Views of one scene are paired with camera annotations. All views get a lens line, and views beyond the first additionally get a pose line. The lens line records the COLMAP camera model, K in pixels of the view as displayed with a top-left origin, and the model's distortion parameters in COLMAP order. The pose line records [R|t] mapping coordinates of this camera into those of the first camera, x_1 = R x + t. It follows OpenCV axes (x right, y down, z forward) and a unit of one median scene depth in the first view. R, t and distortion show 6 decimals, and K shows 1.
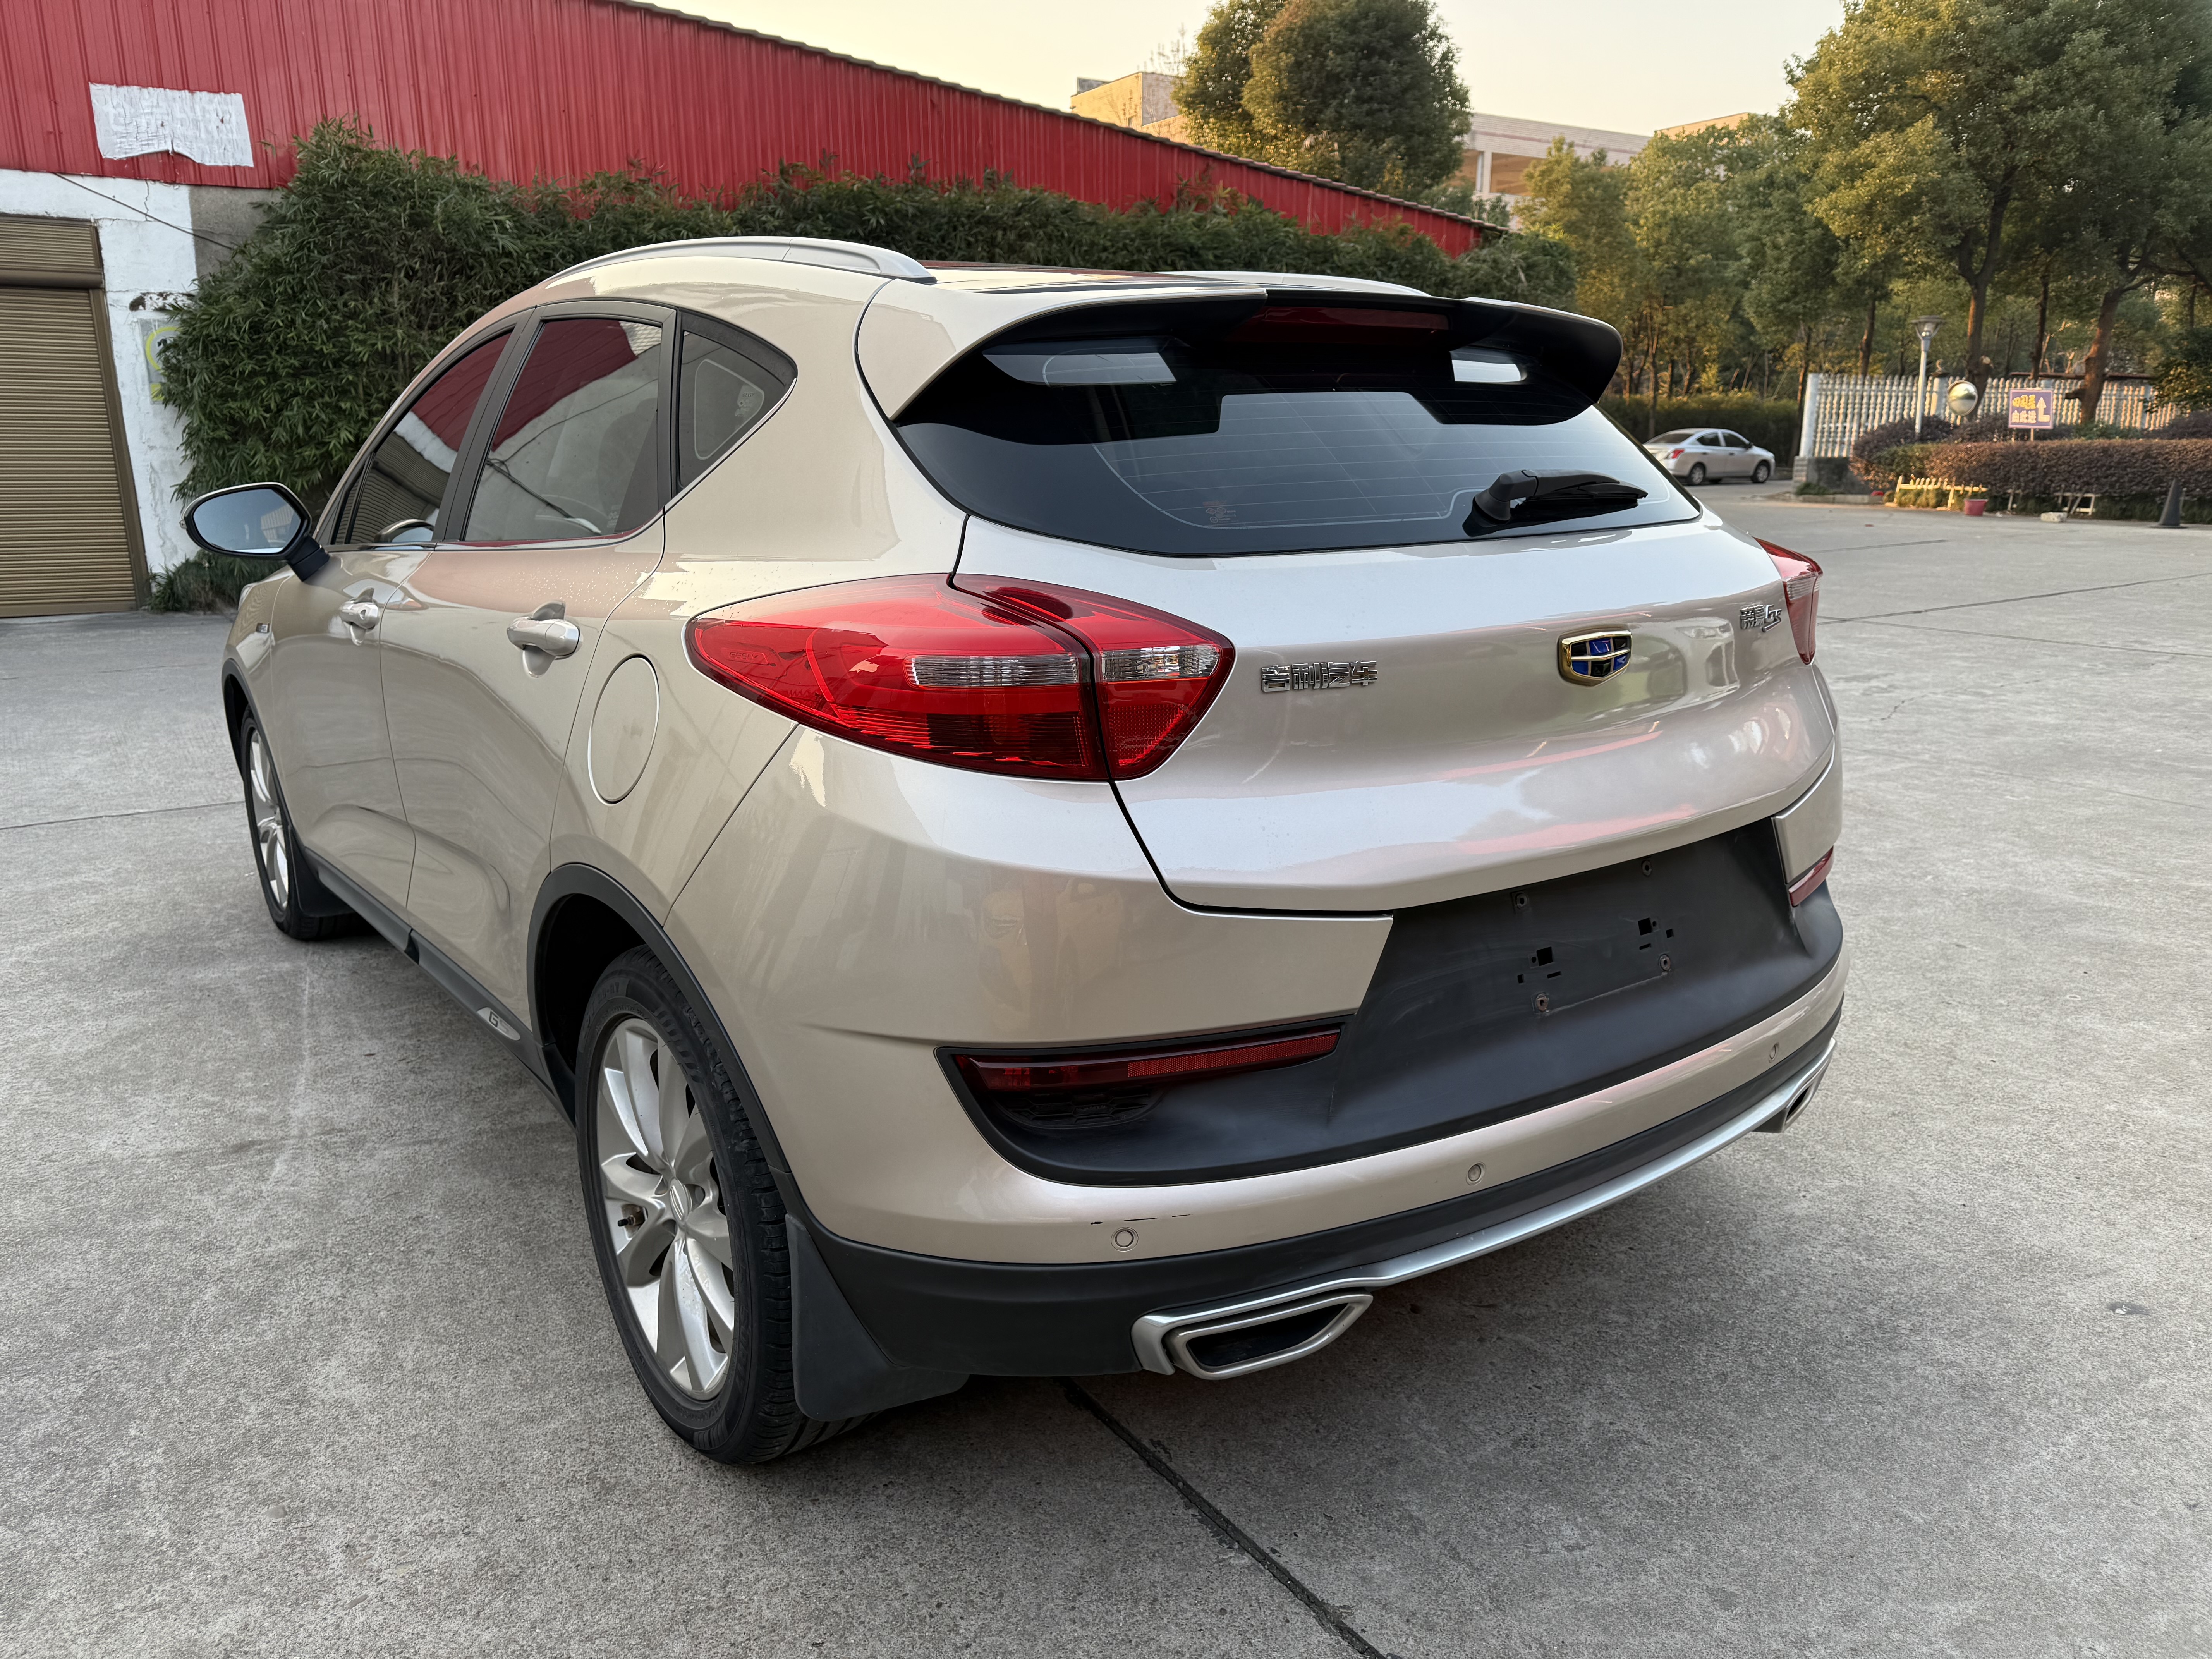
lens RADIAL K [[1563.1, 0, 1084.7], [0, 1563.1, 895.2], [0, 0, 1]] dist [0.026644, -0.027965]
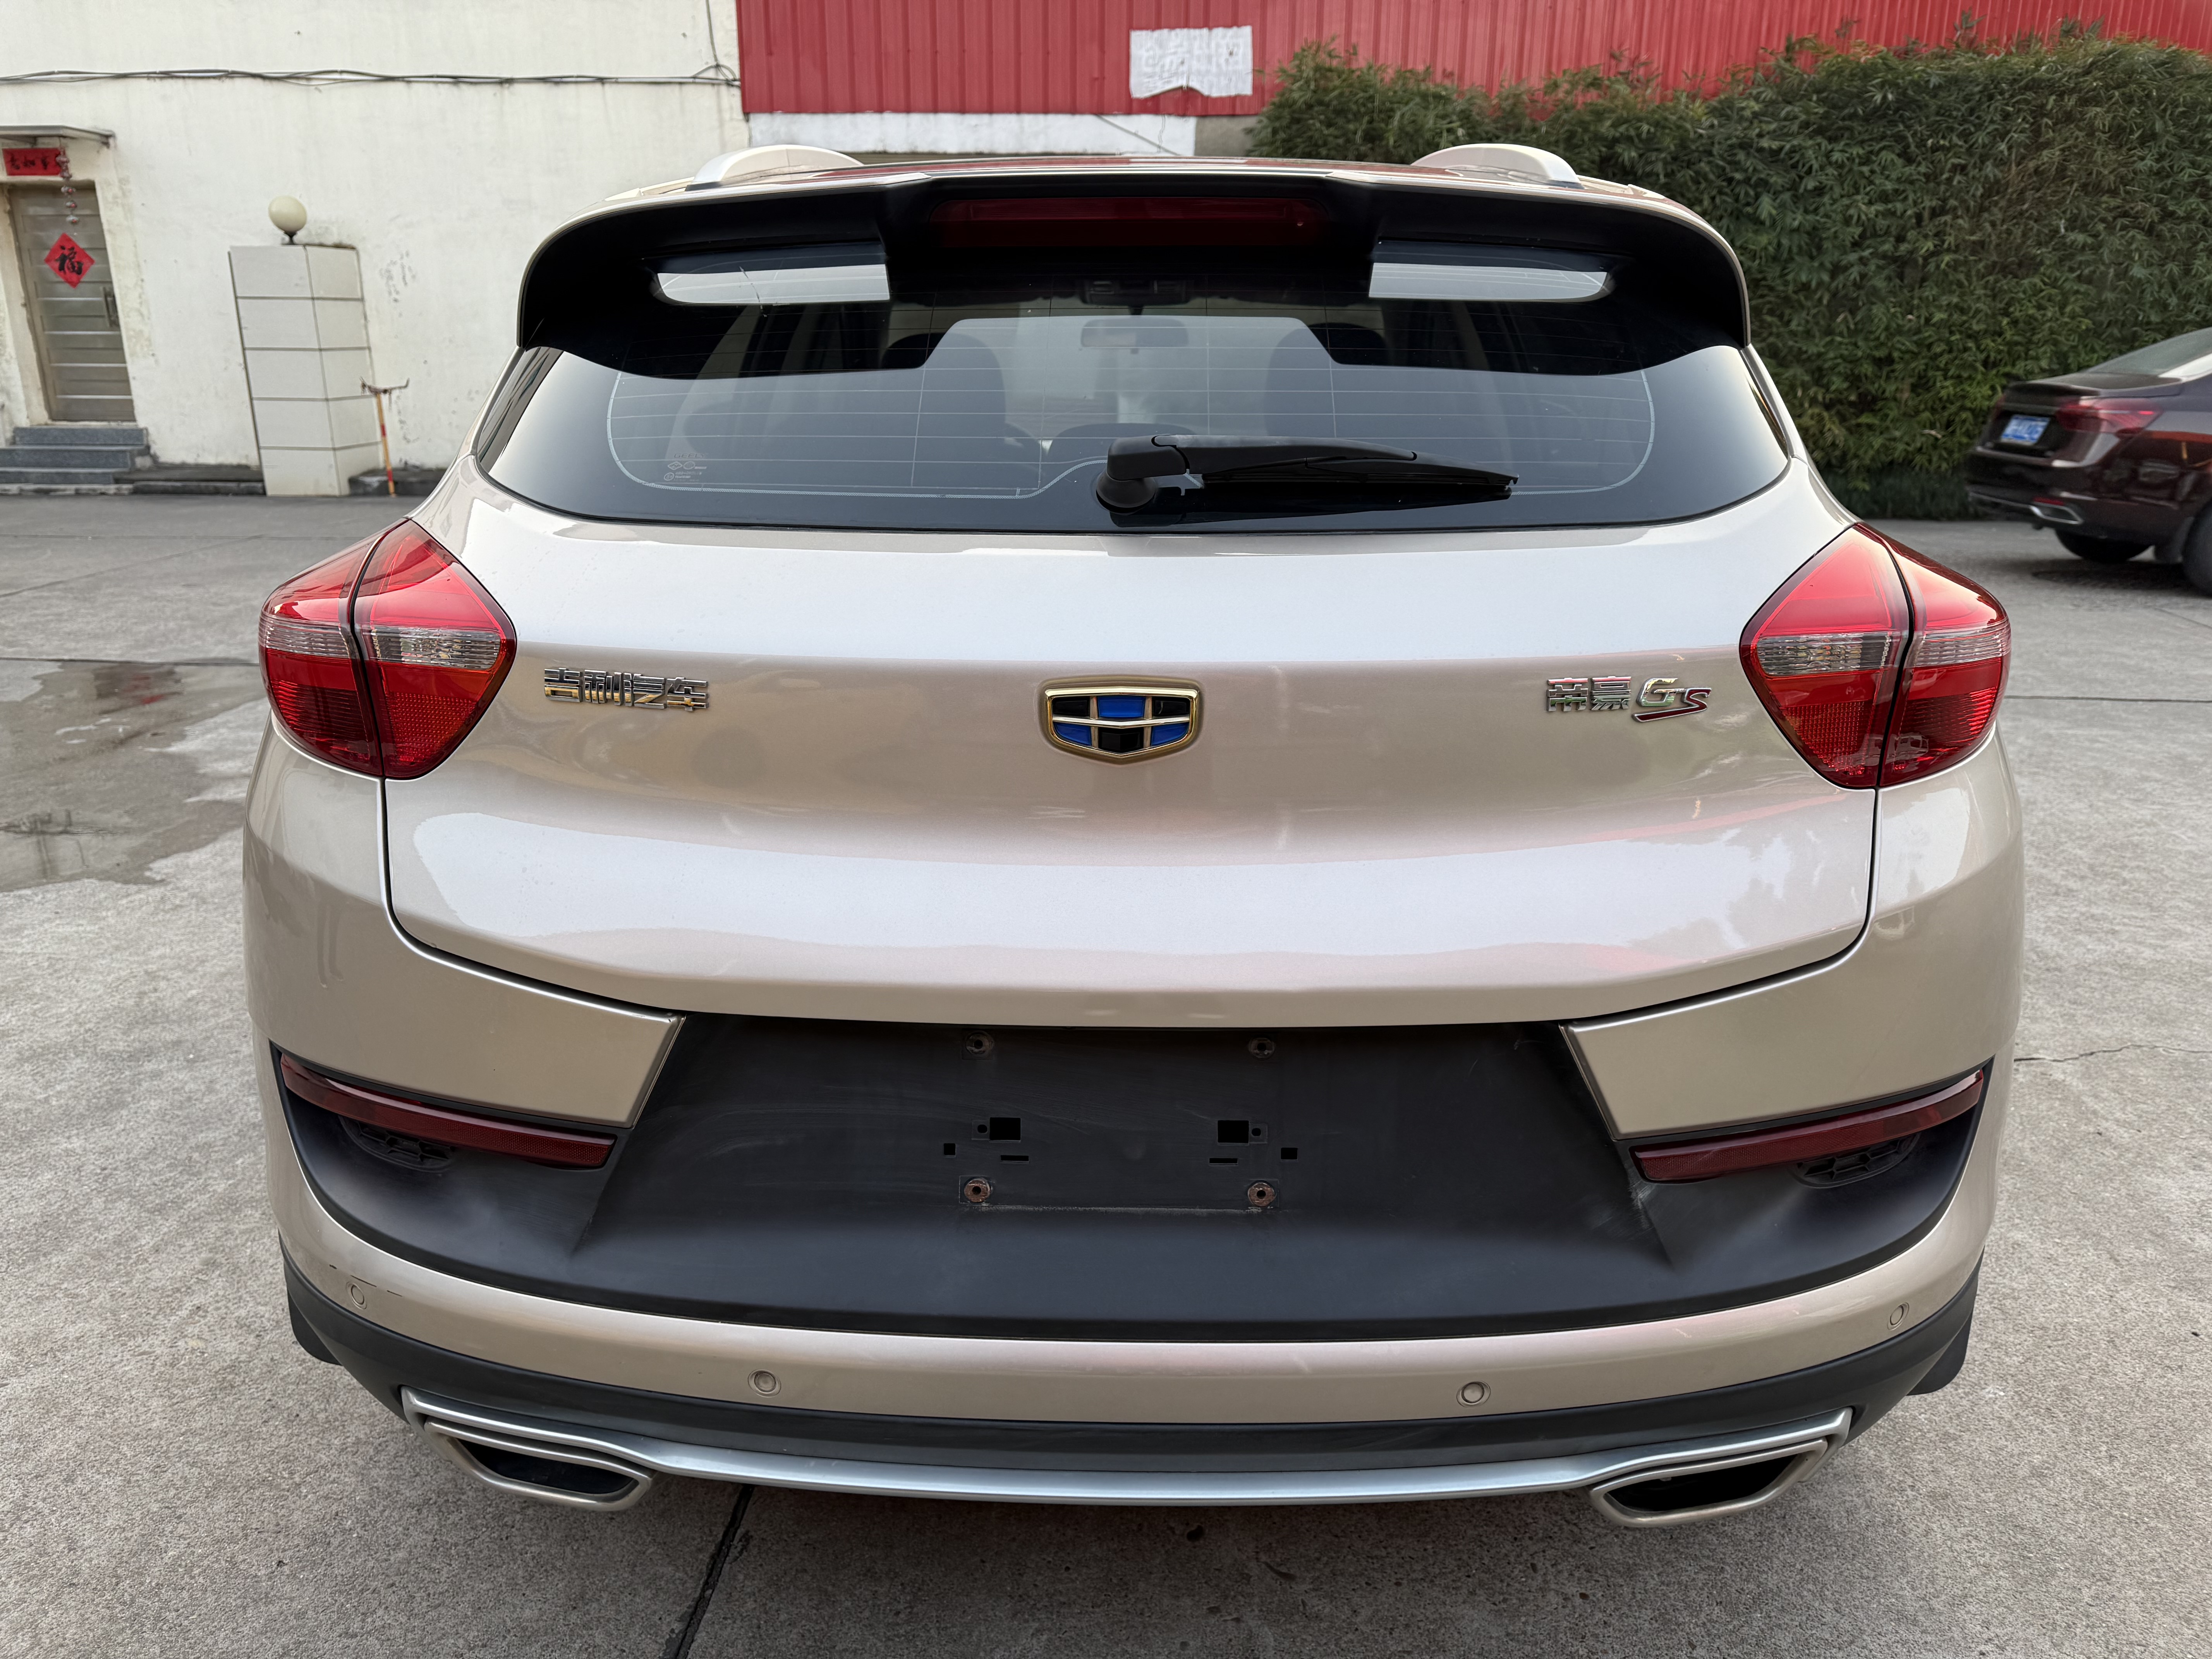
lens RADIAL K [[1540.8, 0, 1122.1], [0, 1540.8, 889.9], [0, 0, 1]] dist [0.007621, -0.005054]
pose [[0.798020, 0.208584, -0.565382, 0.124319], [-0.176910, 0.977938, 0.111084, -0.026992], [0.576079, 0.011374, 0.817315, 0.080774]]
